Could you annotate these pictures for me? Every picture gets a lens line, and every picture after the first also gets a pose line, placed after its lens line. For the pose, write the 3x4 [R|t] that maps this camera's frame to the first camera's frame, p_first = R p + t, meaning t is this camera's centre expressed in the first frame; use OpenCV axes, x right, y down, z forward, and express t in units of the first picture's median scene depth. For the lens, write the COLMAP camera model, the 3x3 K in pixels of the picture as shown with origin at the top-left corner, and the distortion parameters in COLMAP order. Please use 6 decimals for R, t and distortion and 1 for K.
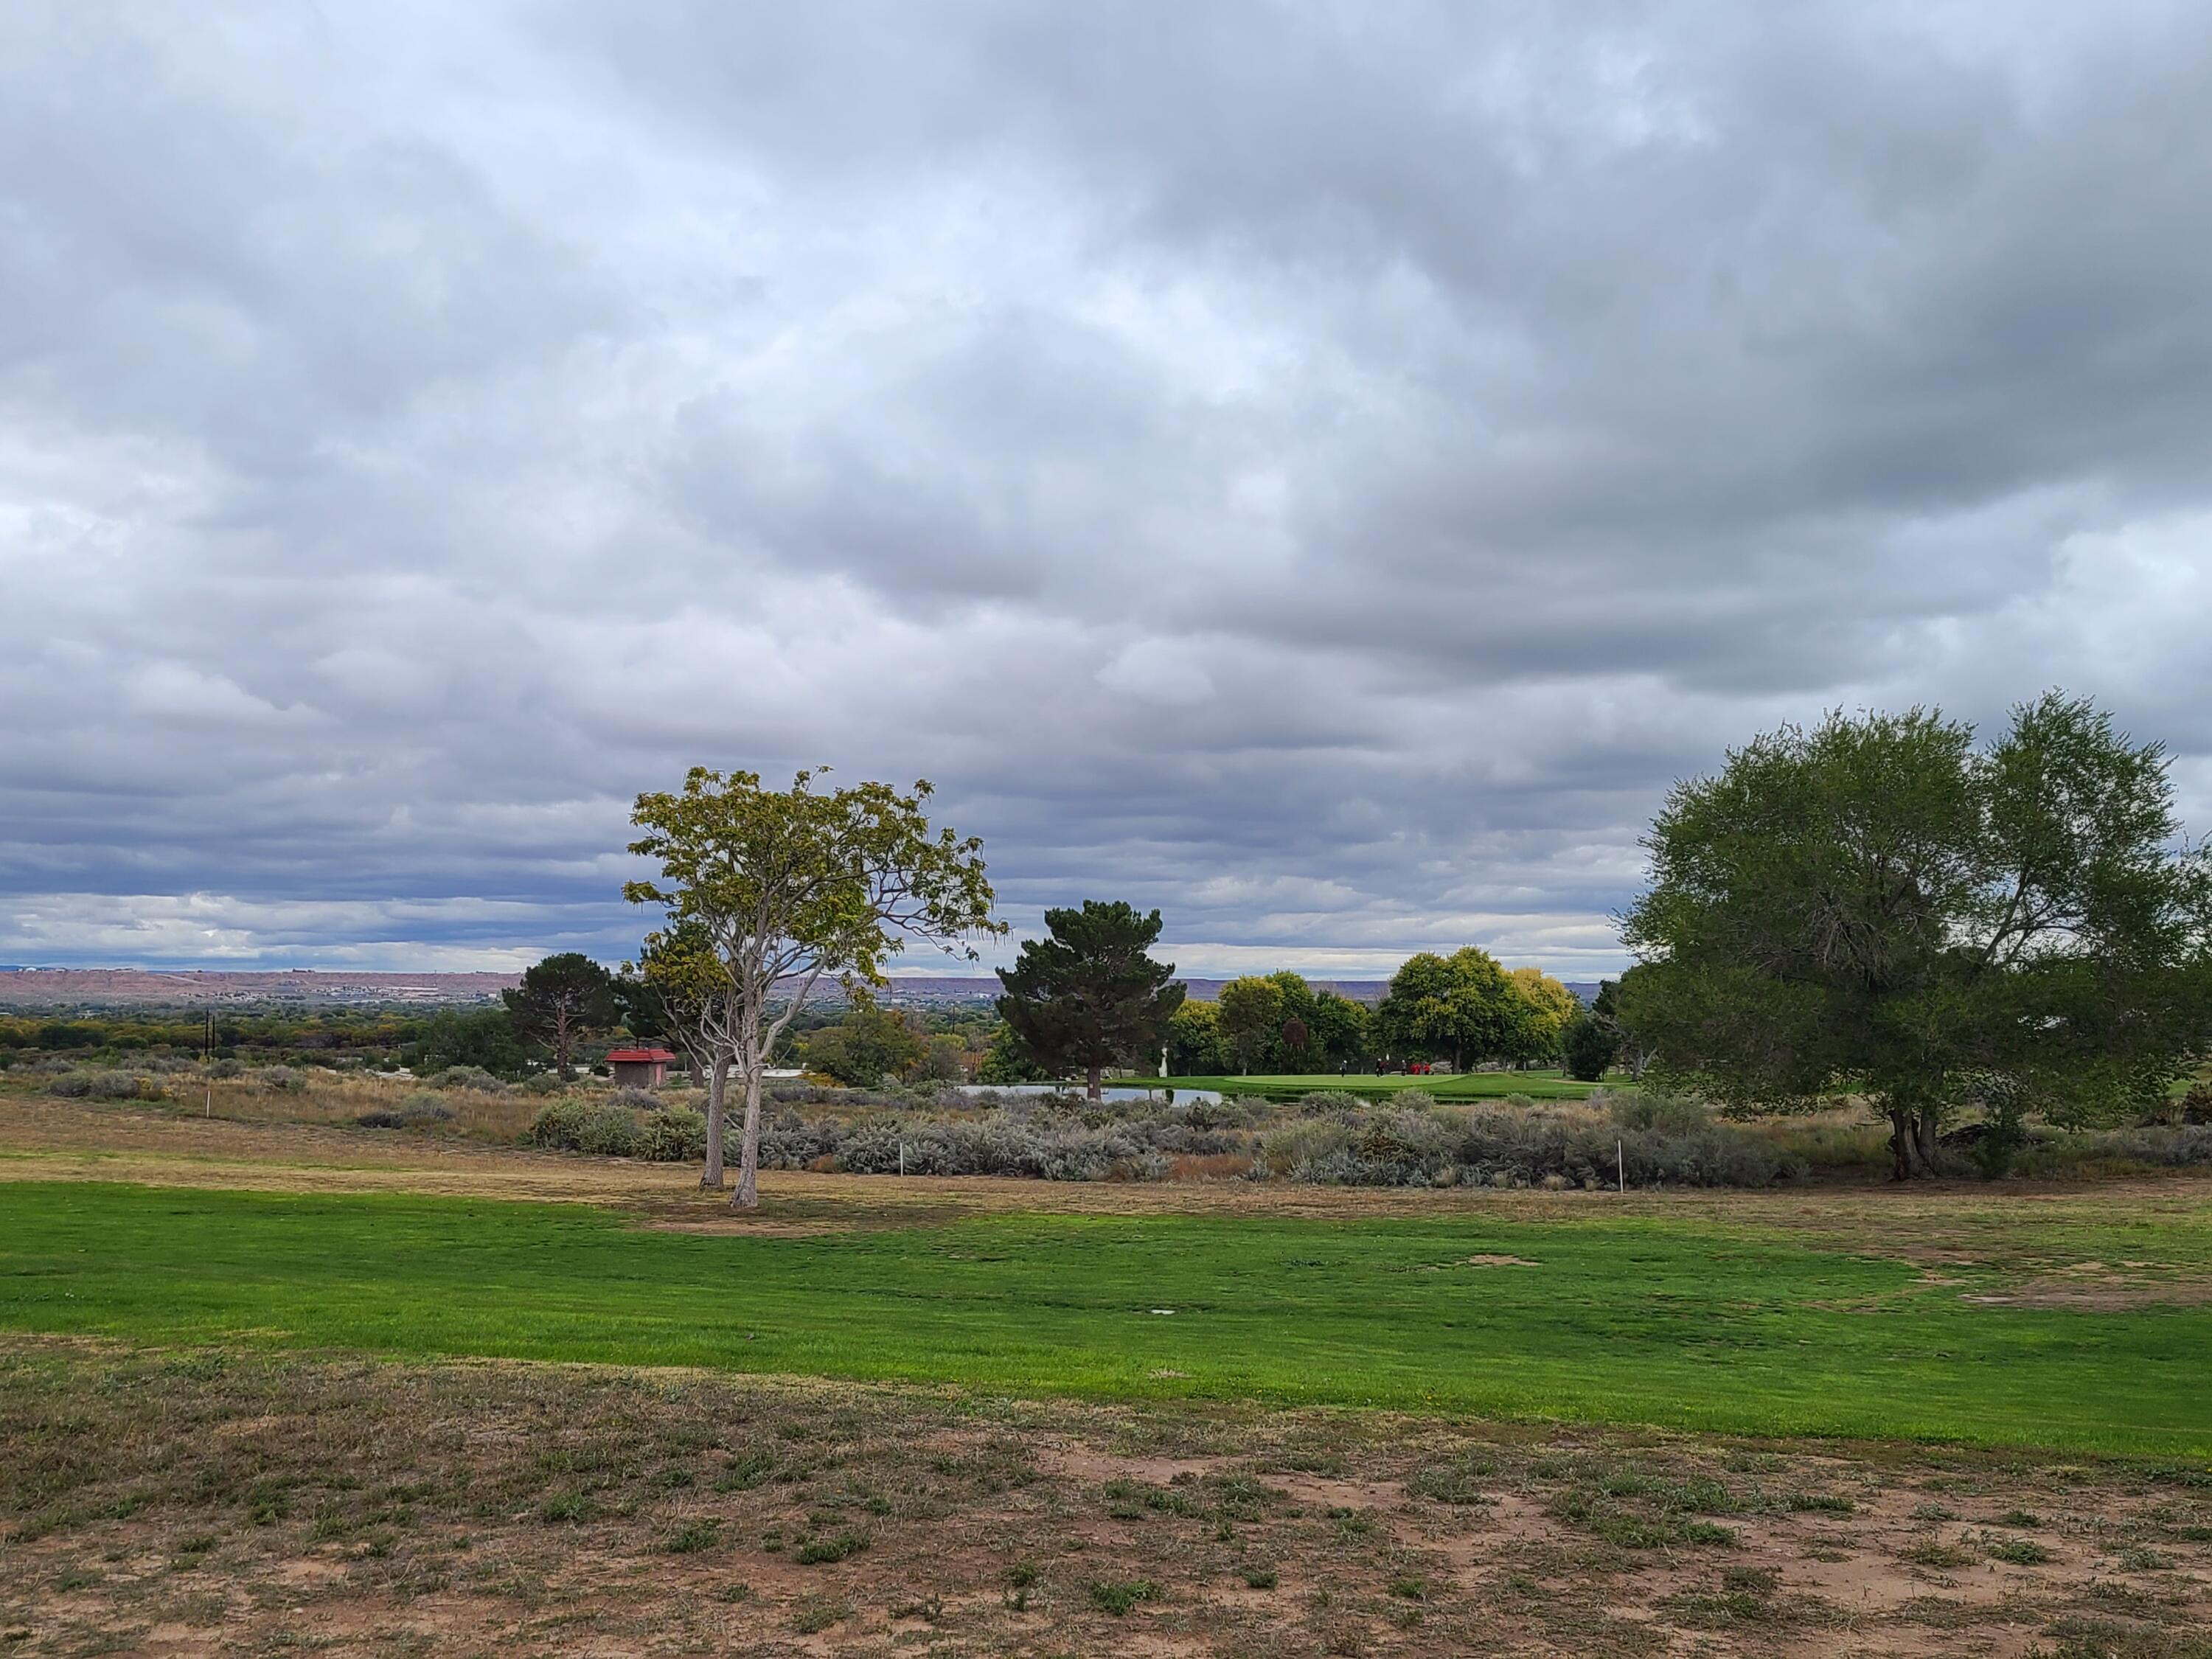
lens RADIAL K [[2339.4, 0, 1089.9], [0, 2339.4, 800.8], [0, 0, 1]] dist [0.040233, 0.000000]
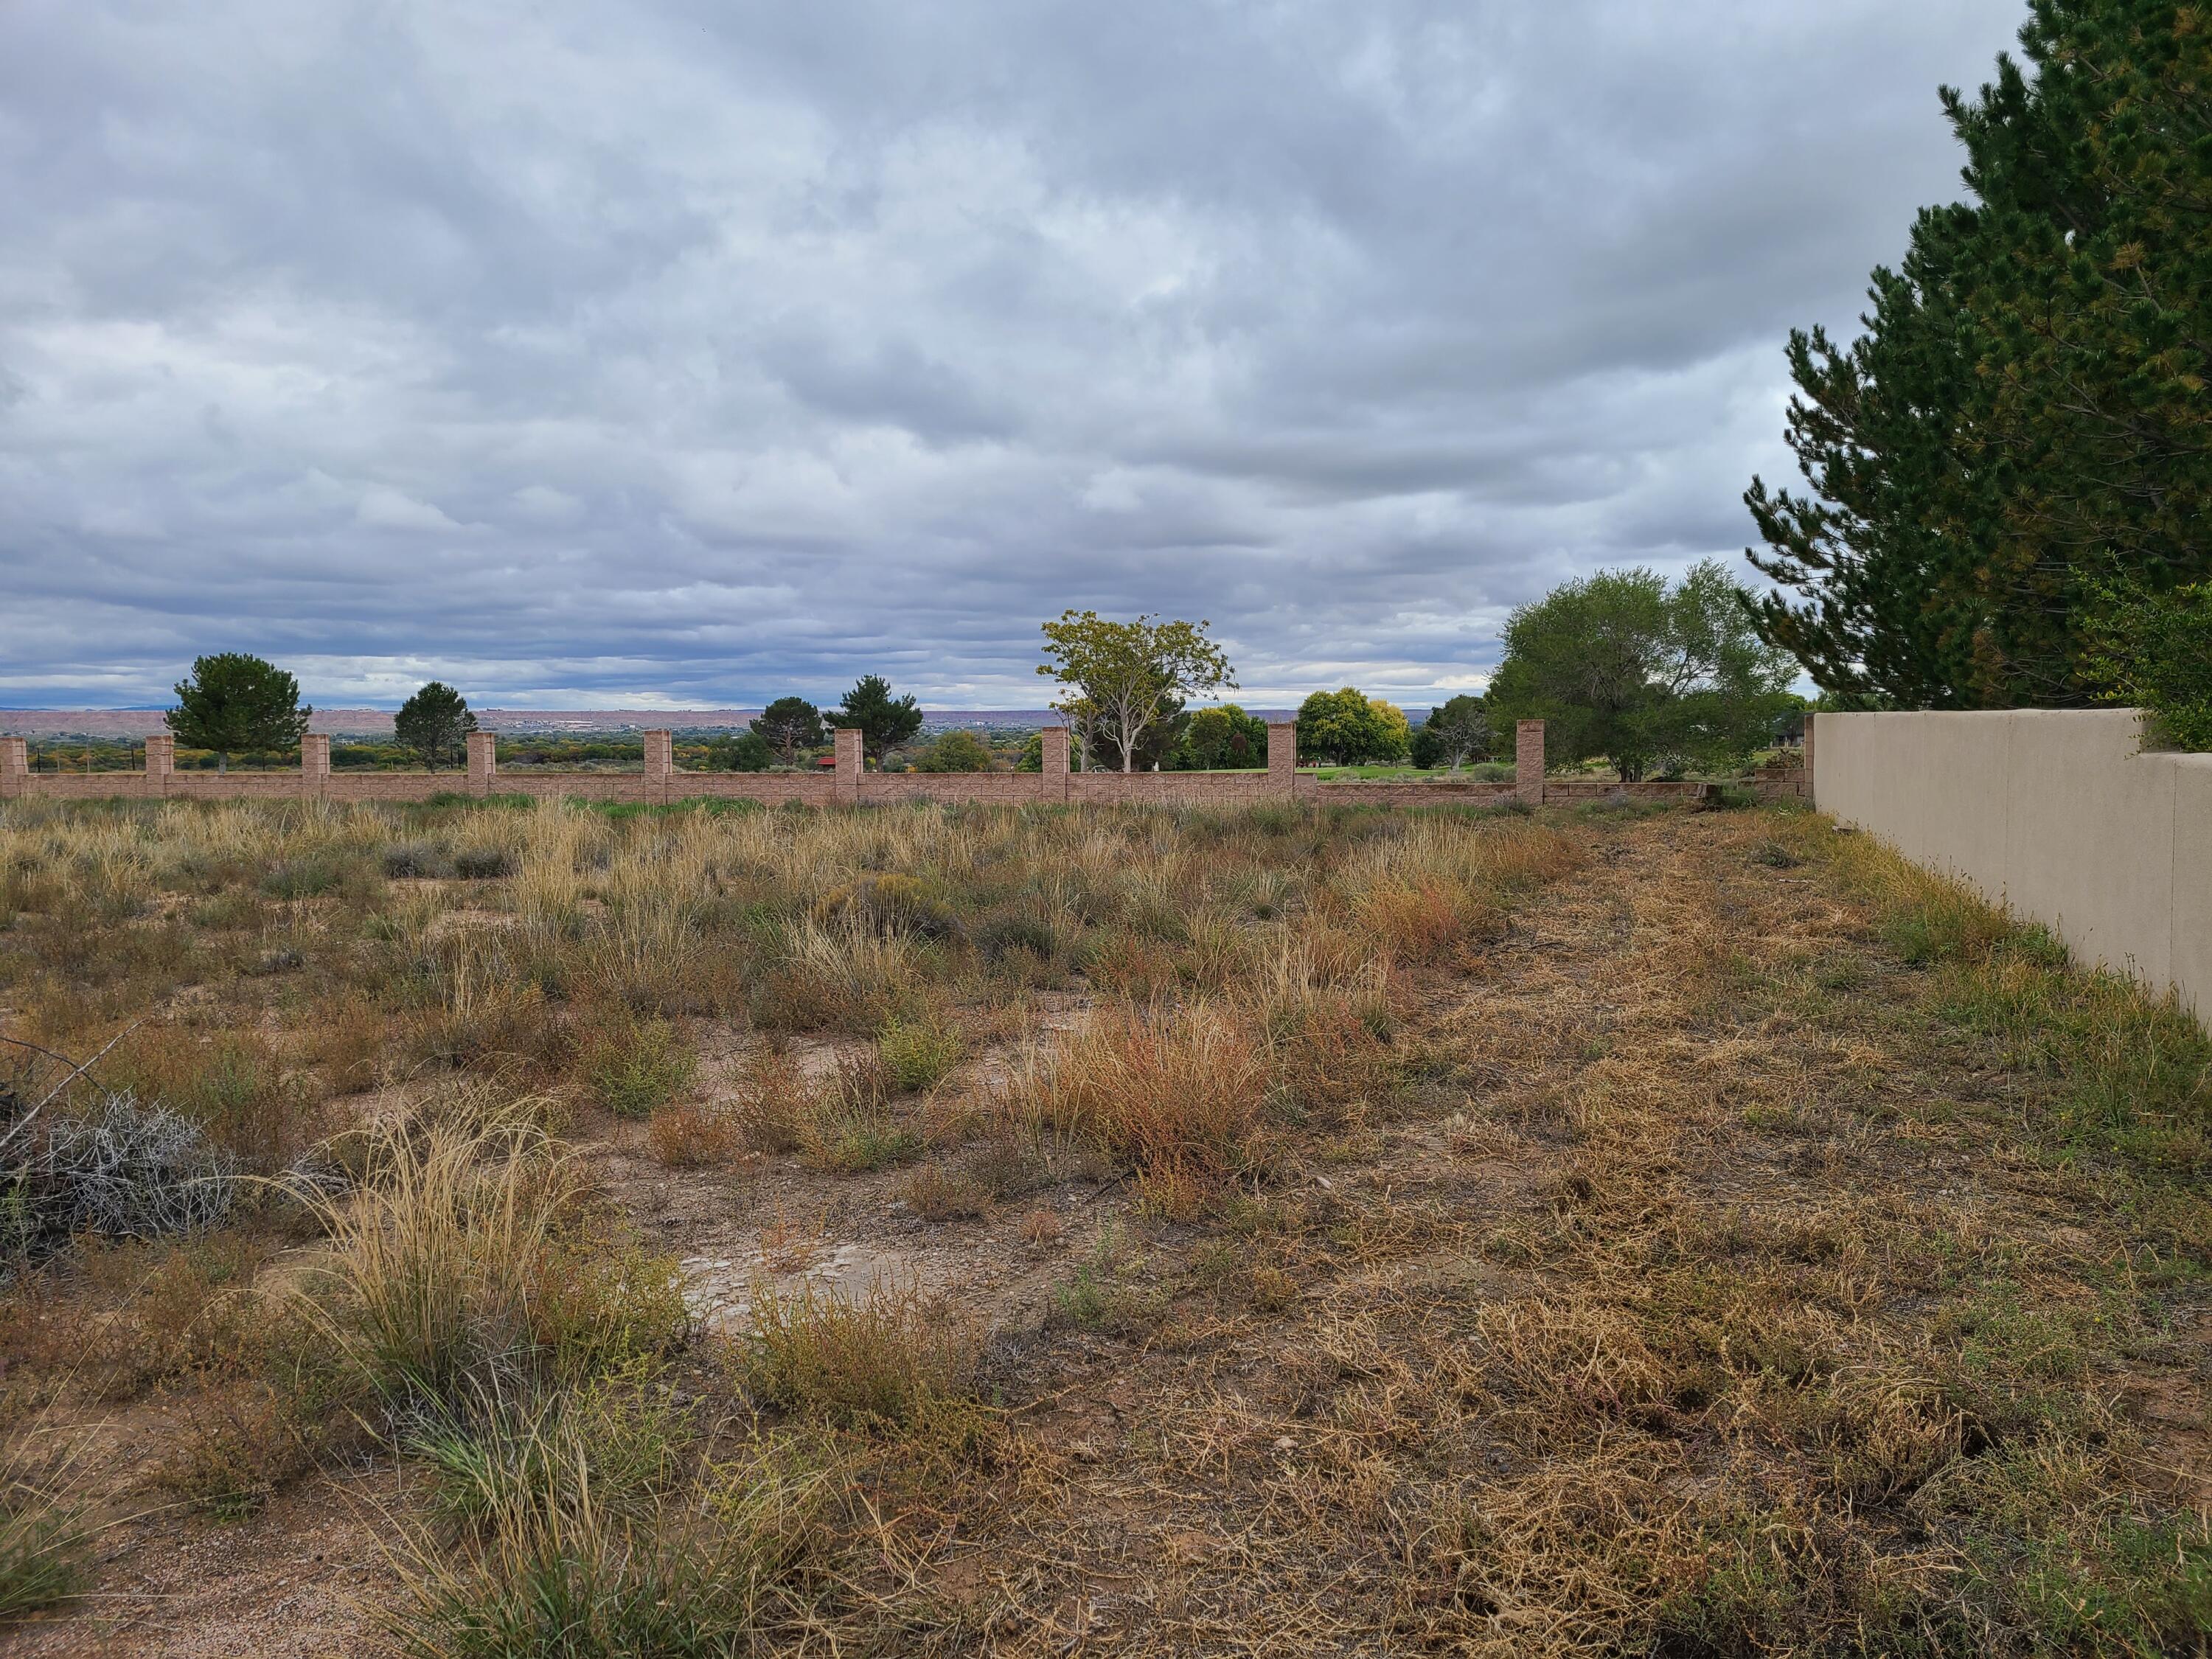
lens RADIAL K [[2339.4, 0, 917.2], [0, 2339.4, 909.2], [0, 0, 1]] dist [0.040233, 0.000000]
pose [[0.998630, -0.014721, 0.050216, -0.209813], [0.006529, 0.987167, 0.159555, -0.043353], [-0.051920, -0.159008, 0.985911, -0.562944]]
